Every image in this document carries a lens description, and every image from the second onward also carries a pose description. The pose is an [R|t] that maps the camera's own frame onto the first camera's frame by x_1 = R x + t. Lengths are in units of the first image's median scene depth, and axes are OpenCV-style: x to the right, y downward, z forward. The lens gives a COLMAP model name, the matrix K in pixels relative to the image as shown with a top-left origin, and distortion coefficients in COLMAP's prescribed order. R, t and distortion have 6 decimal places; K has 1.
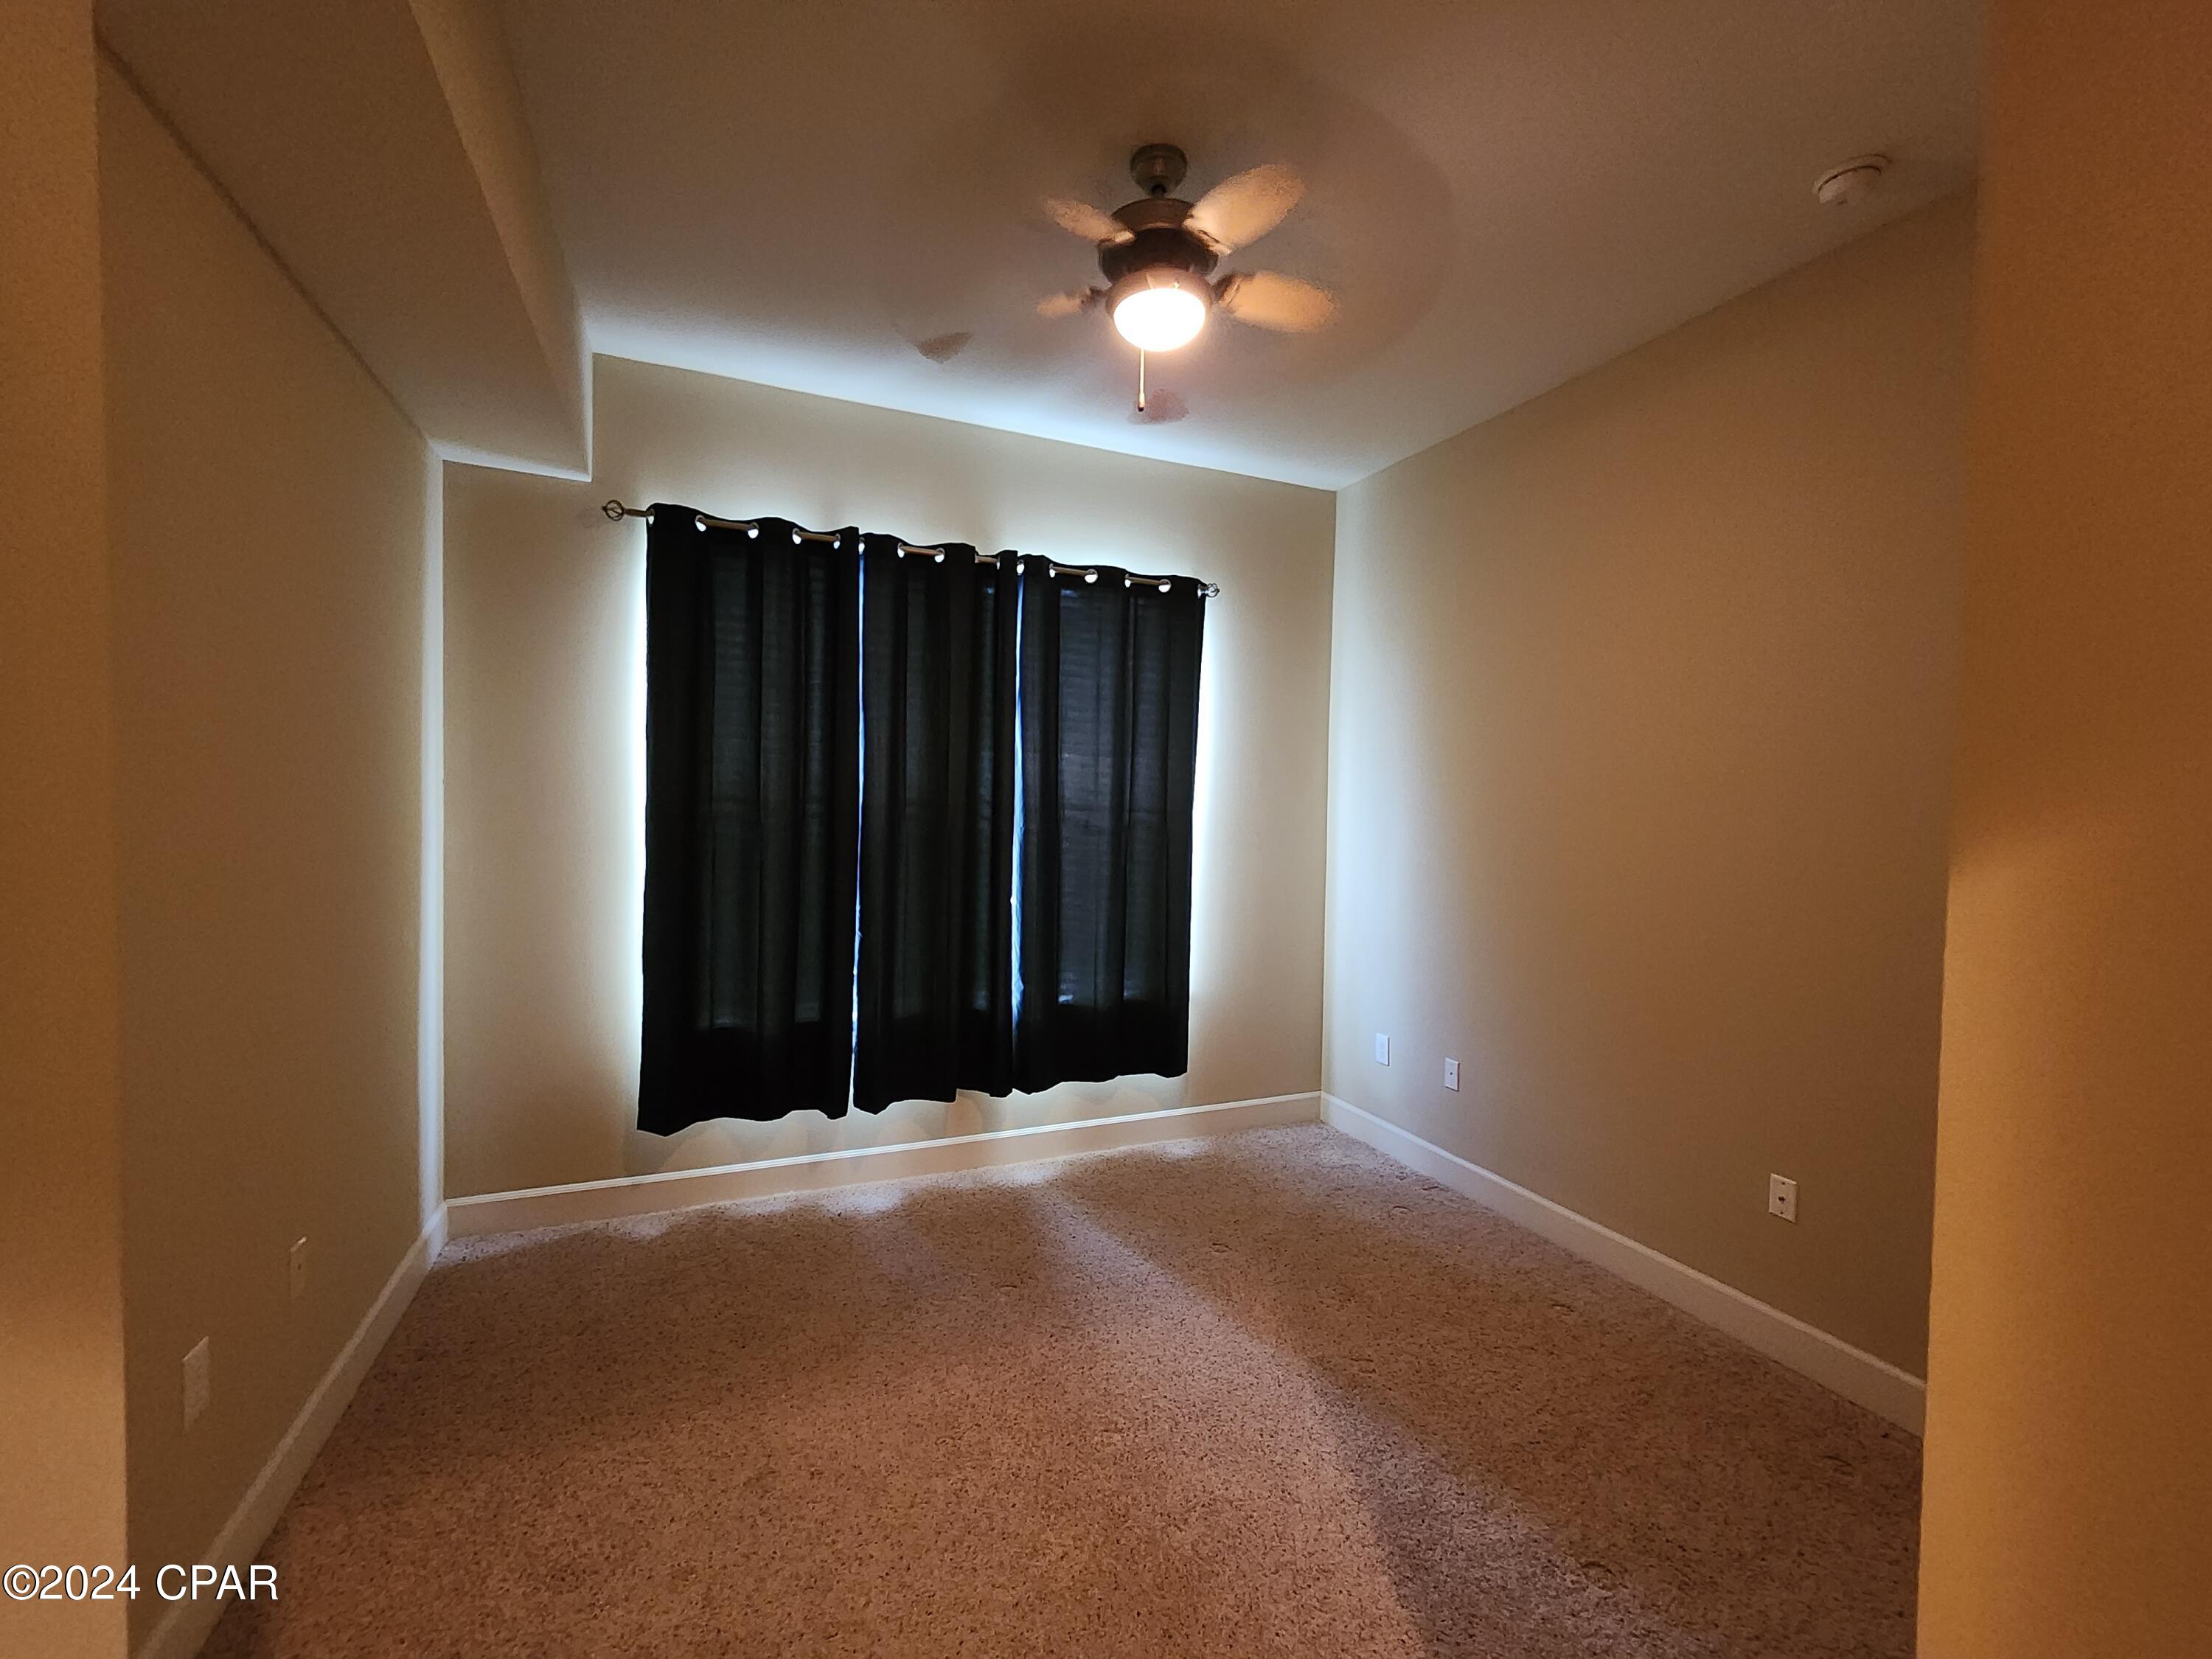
lens RADIAL K [[908.4, 0, 1098.5], [0, 908.4, 839.0], [0, 0, 1]] dist [0.000403, 0.000898]
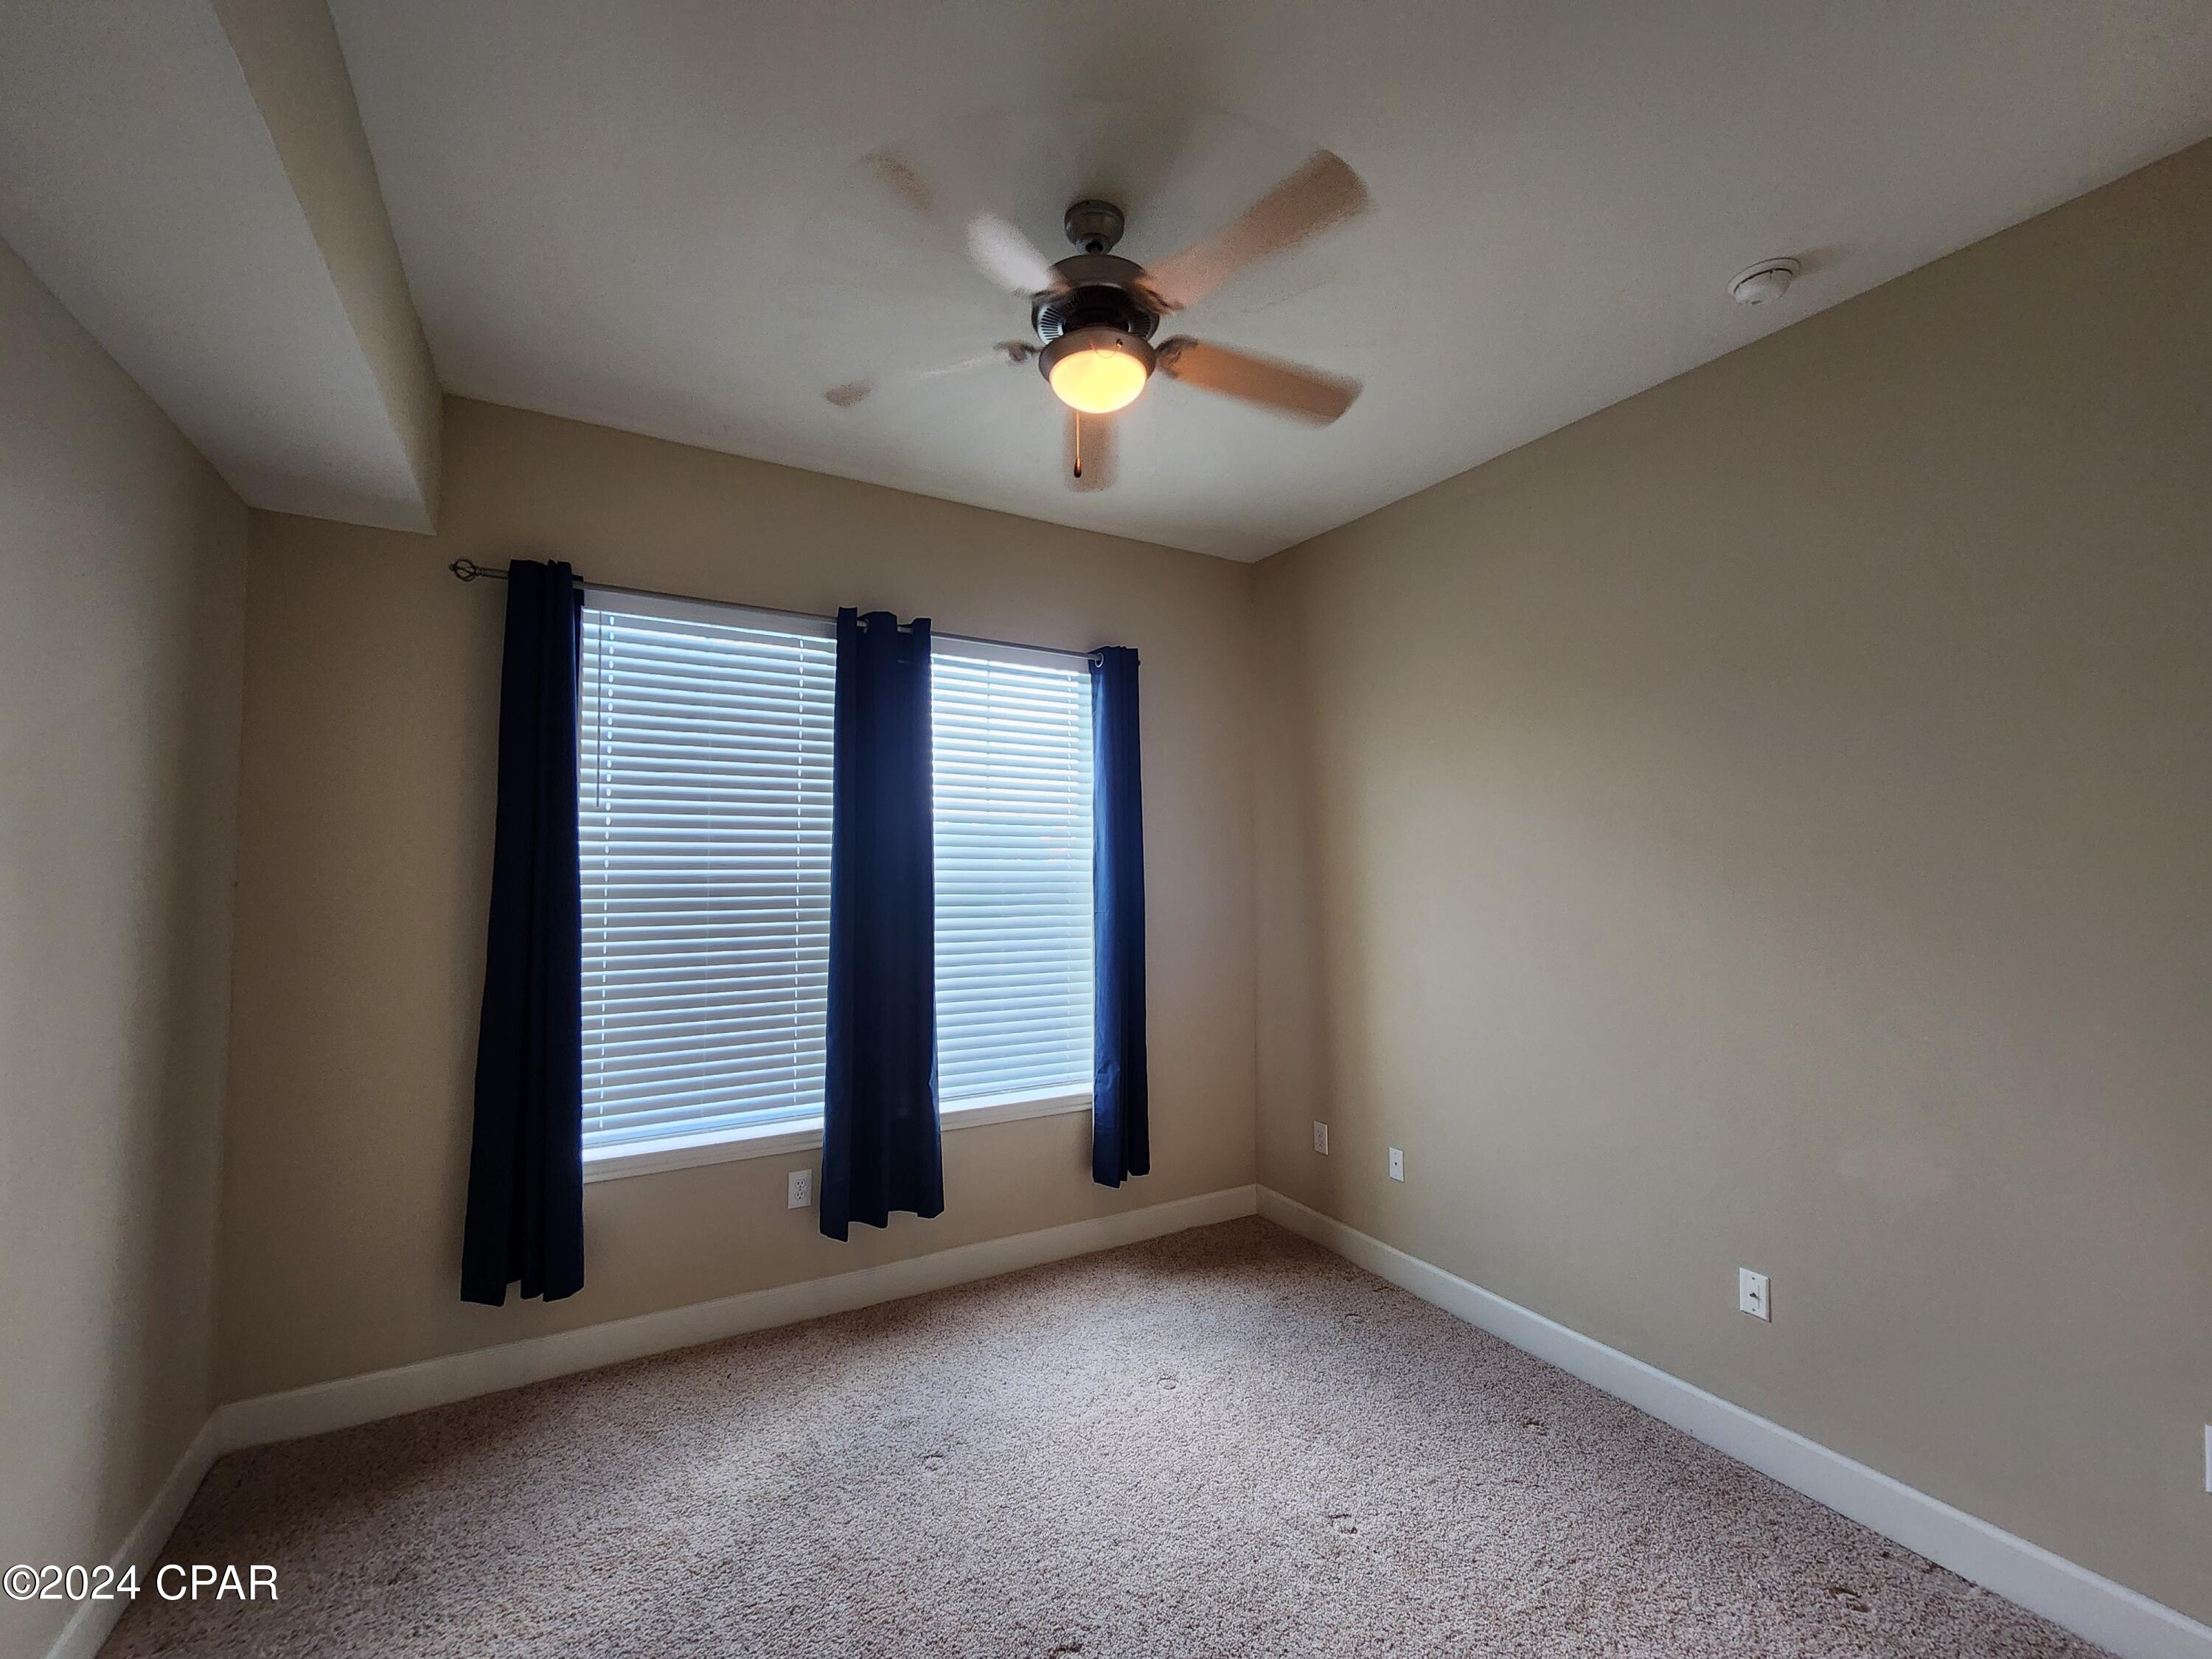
lens RADIAL K [[908.4, 0, 1098.5], [0, 908.4, 839.0], [0, 0, 1]] dist [0.000403, 0.000898]
pose [[0.993160, -0.013587, 0.115970, -0.043861], [0.021669, 0.997401, -0.068717, -0.037109], [-0.114735, 0.070760, 0.990873, 0.102275]]
